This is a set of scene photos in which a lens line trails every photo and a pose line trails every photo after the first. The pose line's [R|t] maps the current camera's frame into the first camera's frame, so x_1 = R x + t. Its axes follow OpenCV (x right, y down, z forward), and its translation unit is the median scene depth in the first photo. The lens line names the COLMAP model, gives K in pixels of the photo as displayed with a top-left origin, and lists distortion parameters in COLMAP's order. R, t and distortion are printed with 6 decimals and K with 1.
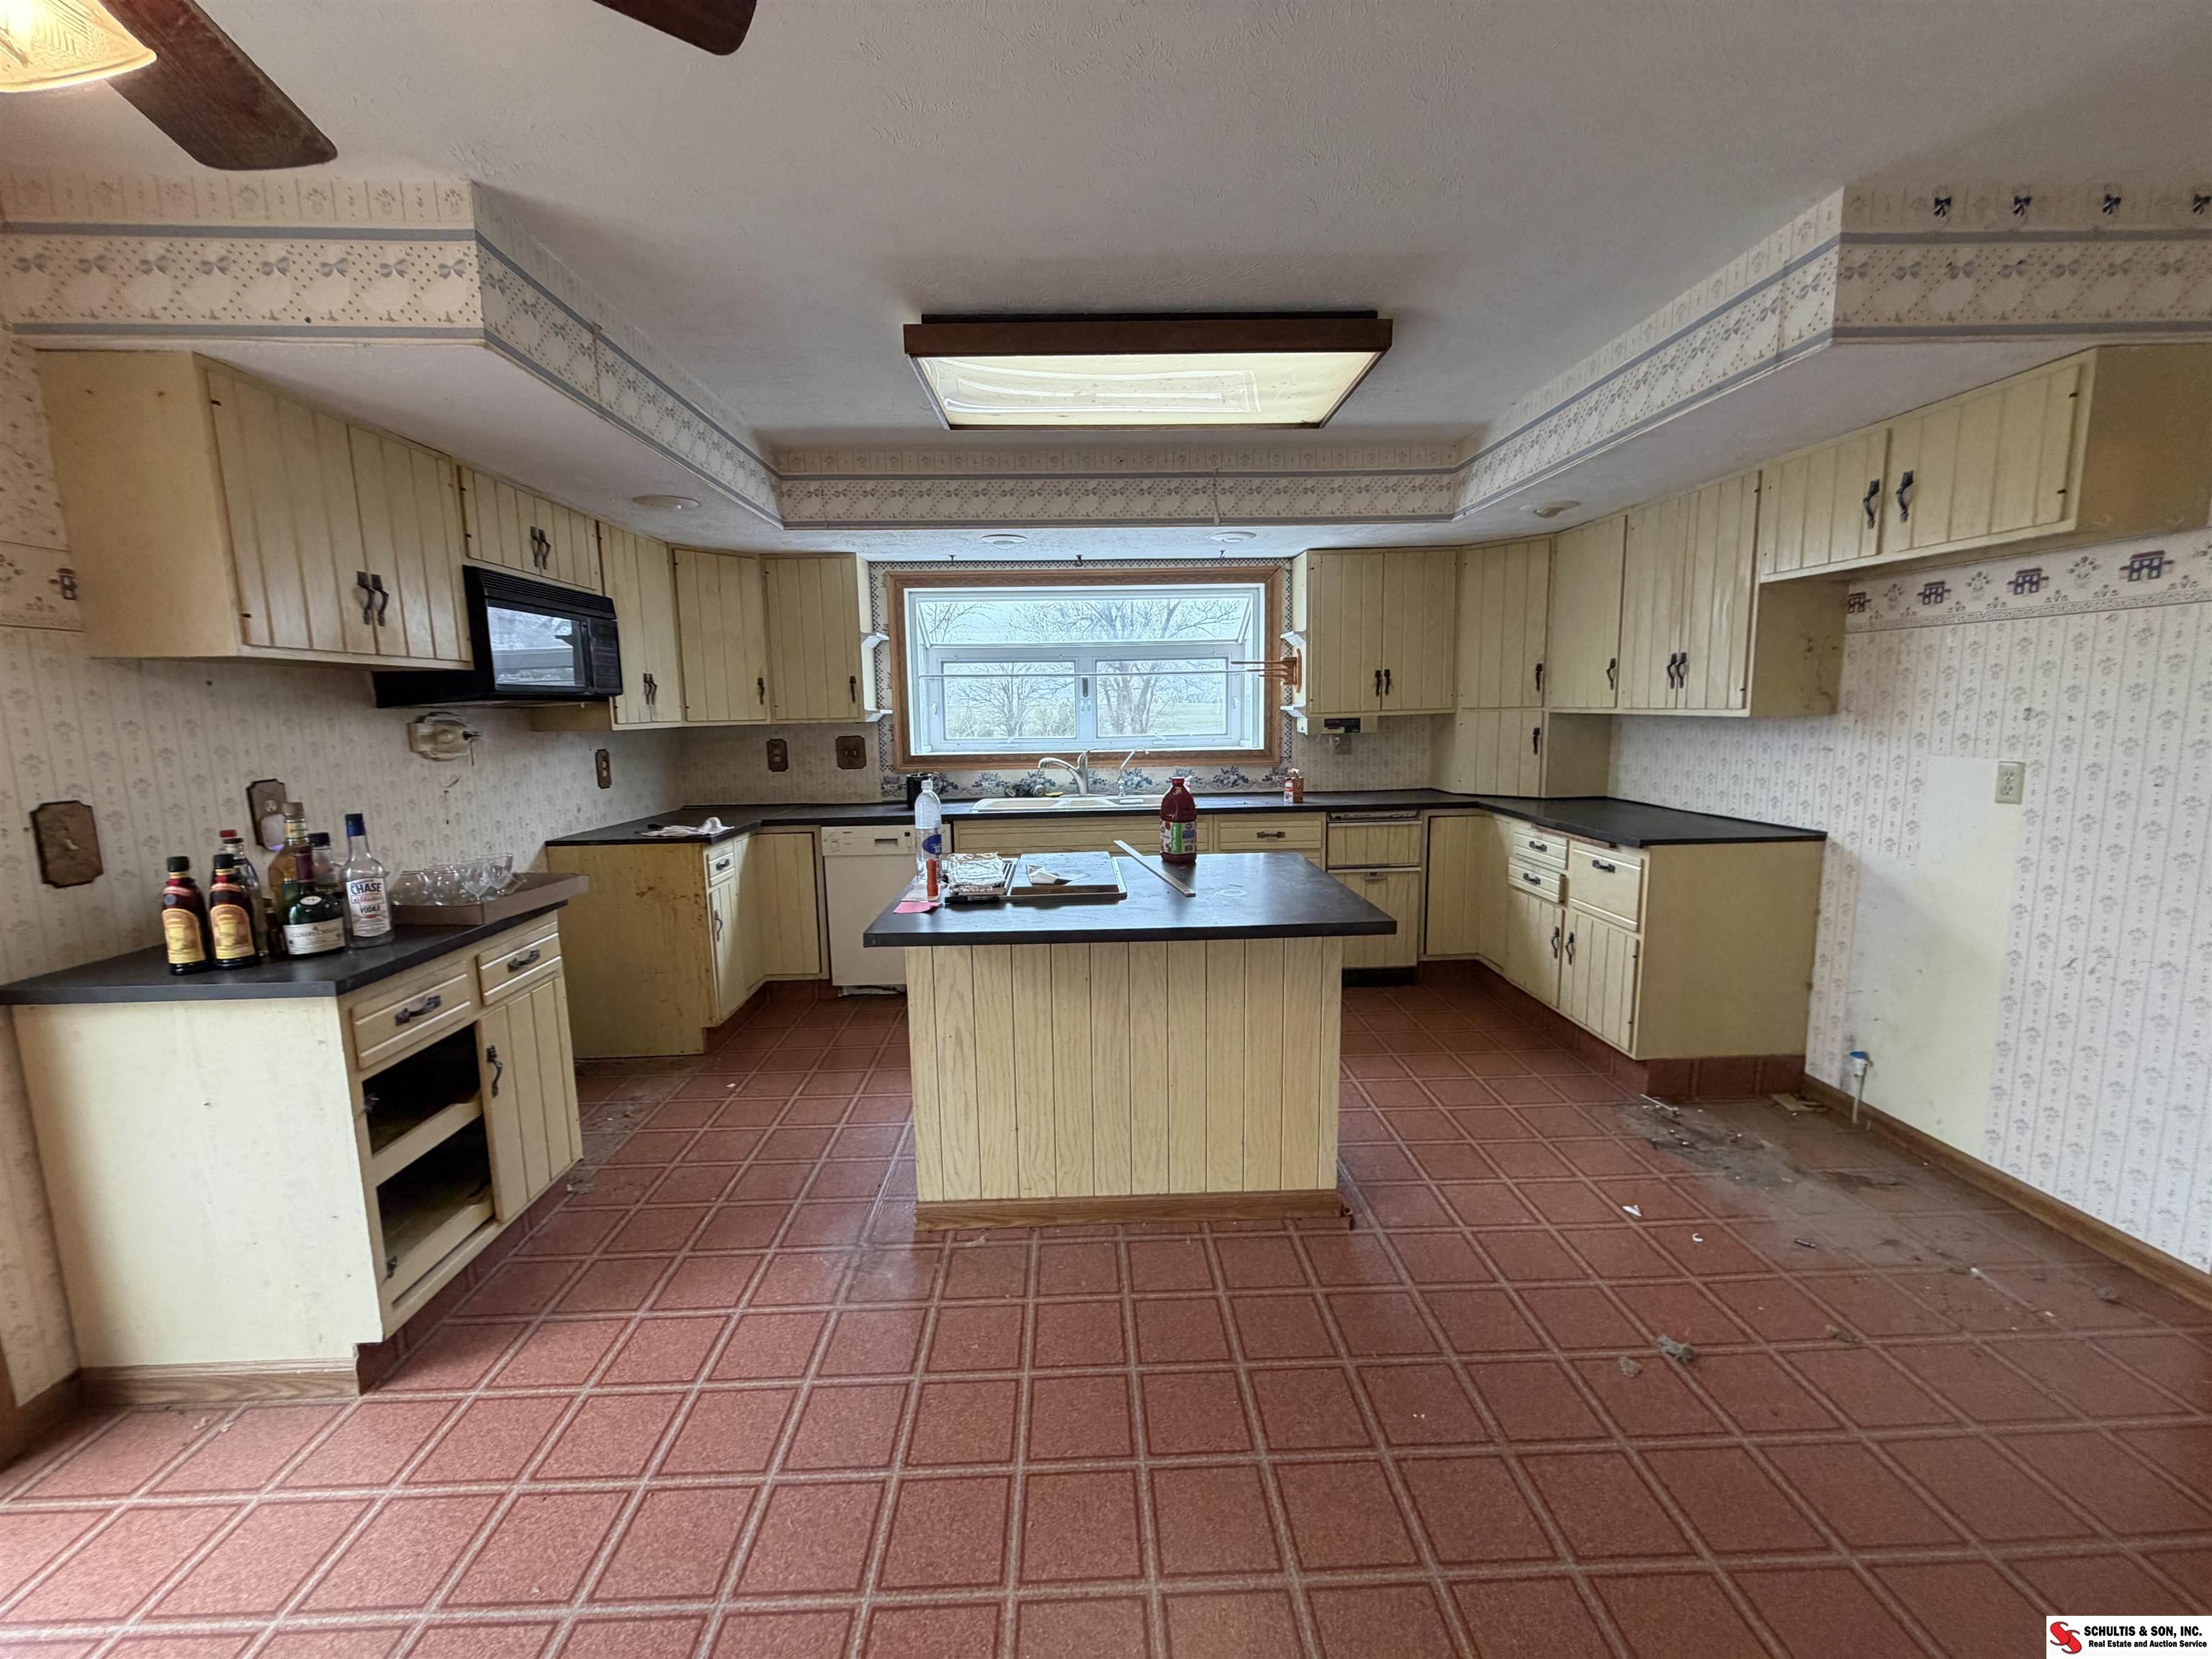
lens RADIAL K [[875.4, 0, 1101.5], [0, 875.4, 830.9], [0, 0, 1]] dist [-0.002255, -0.000203]
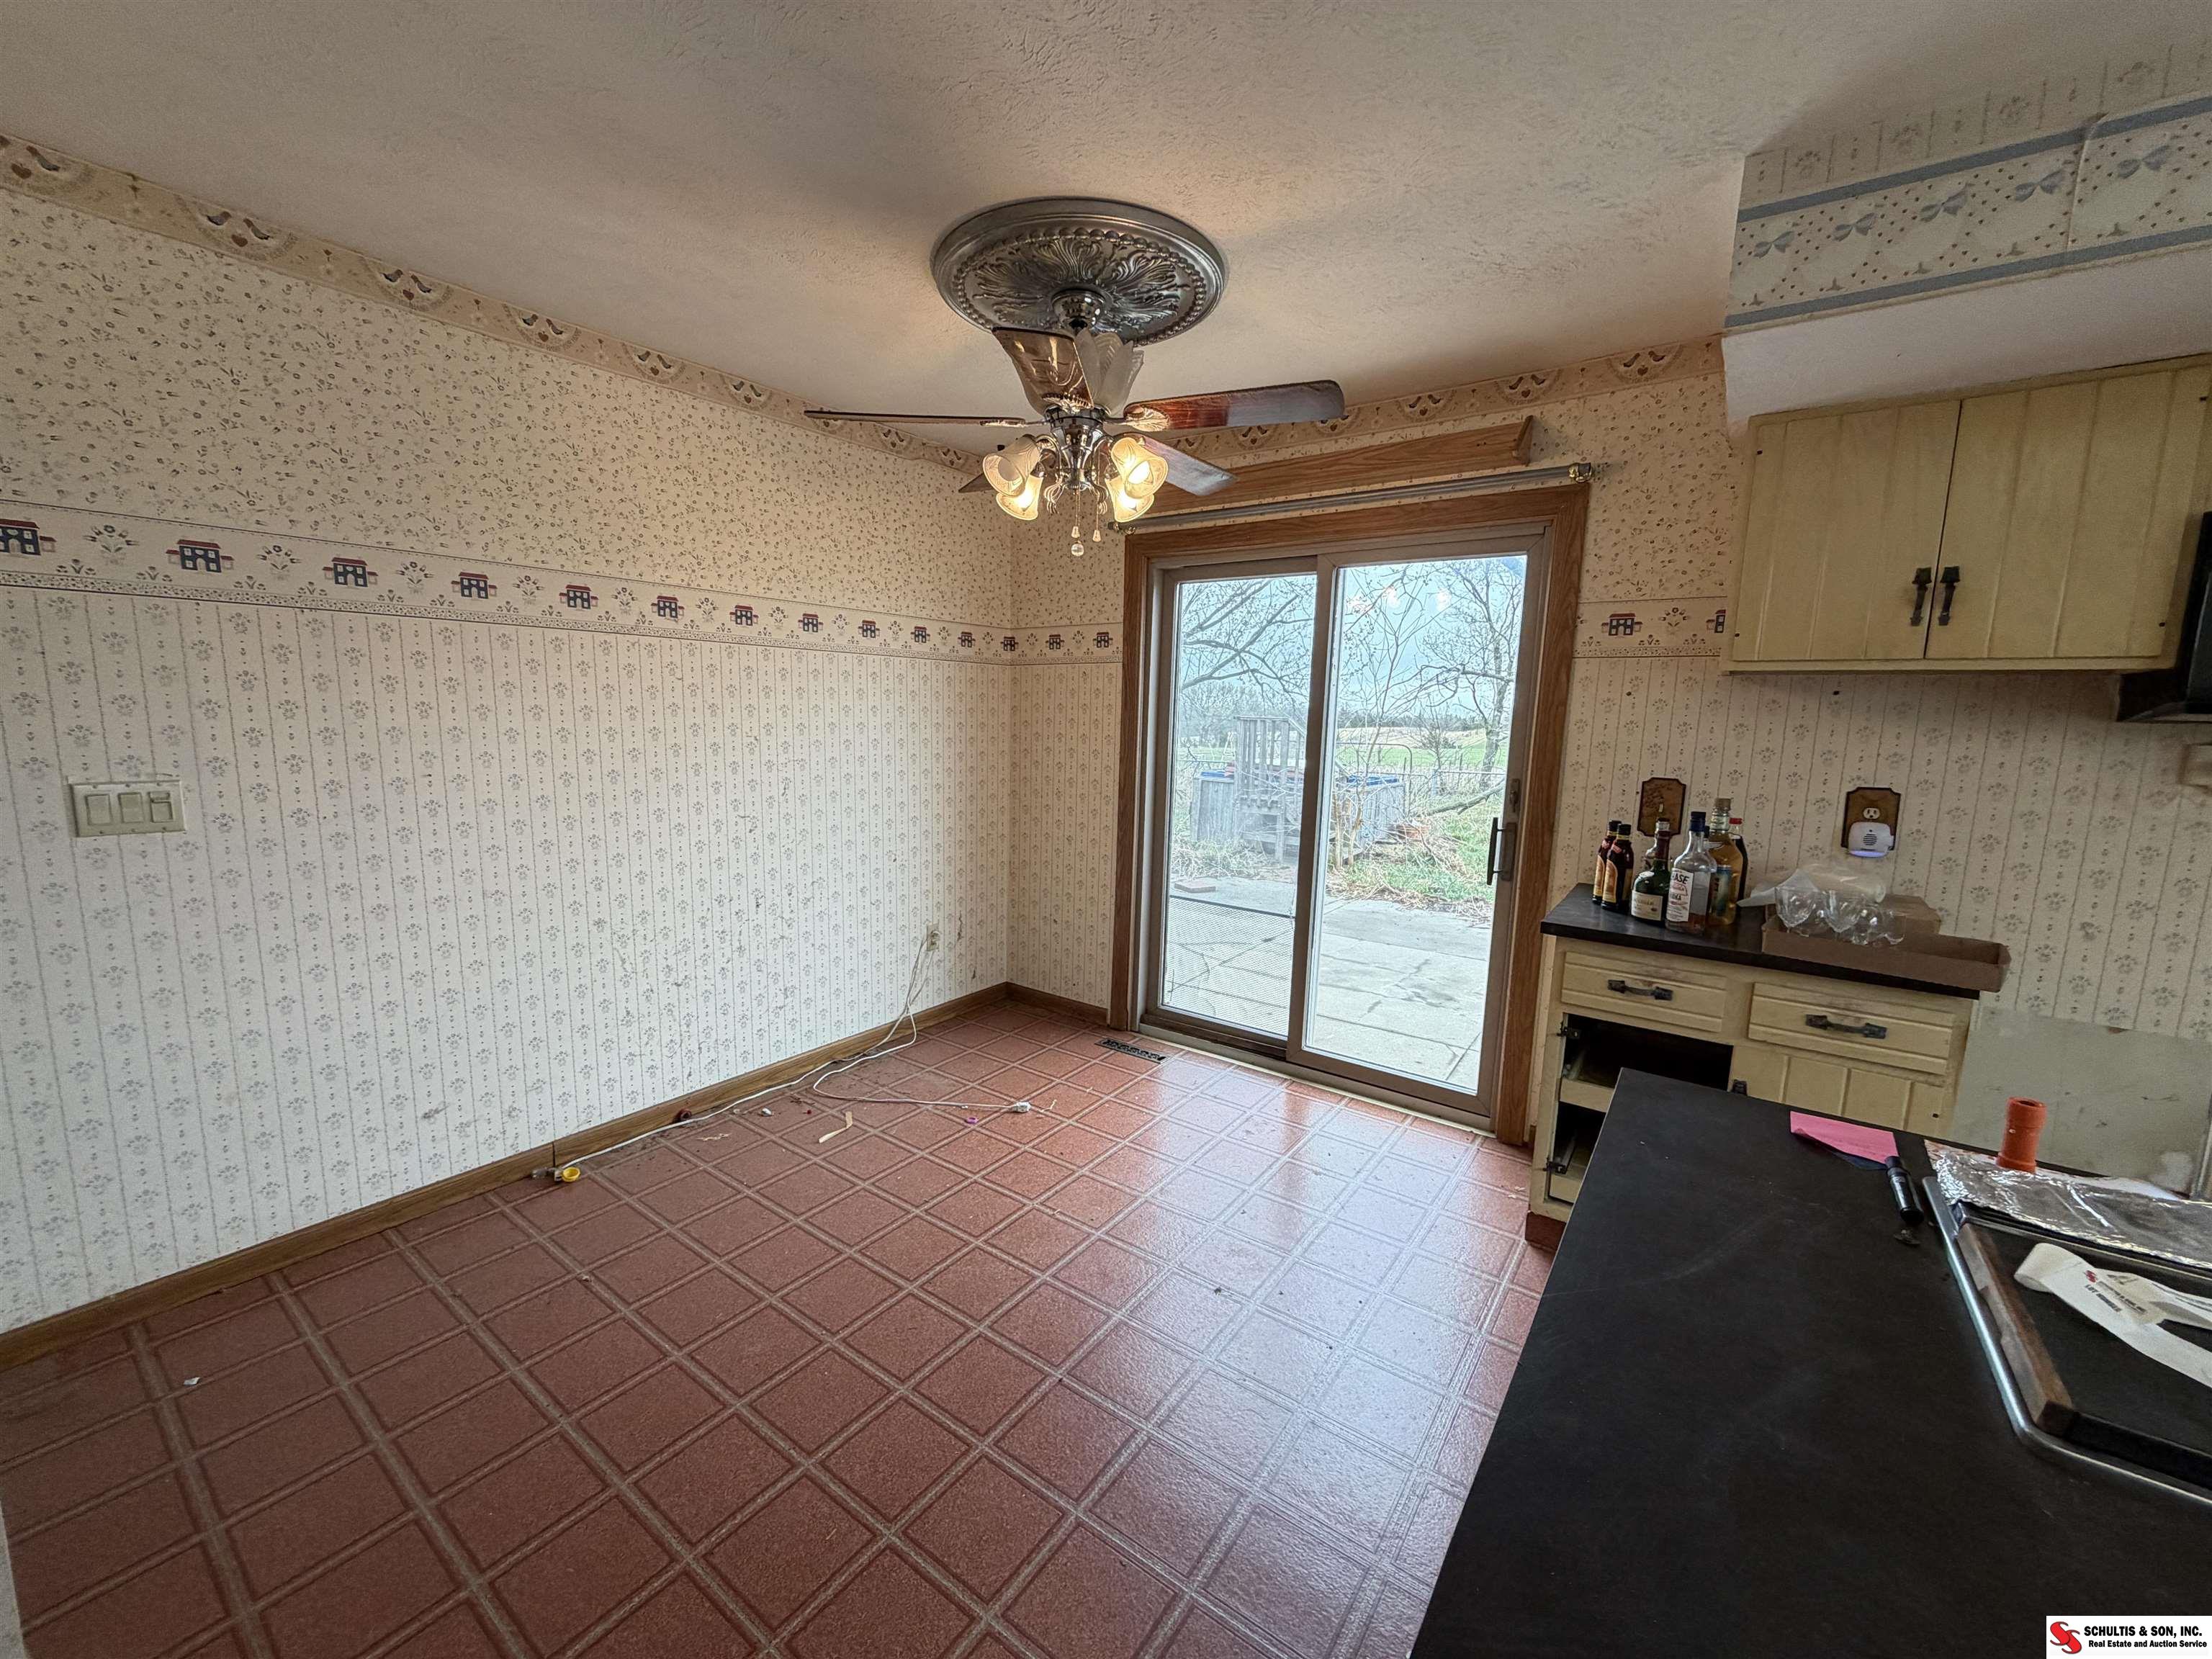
lens RADIAL K [[875.4, 0, 1101.5], [0, 875.4, 830.9], [0, 0, 1]] dist [-0.002255, -0.000203]
pose [[-0.614748, 0.112710, -0.780629, 0.481878], [-0.123479, 0.963779, 0.236395, -0.168238], [0.778998, 0.241714, -0.578564, 1.088630]]
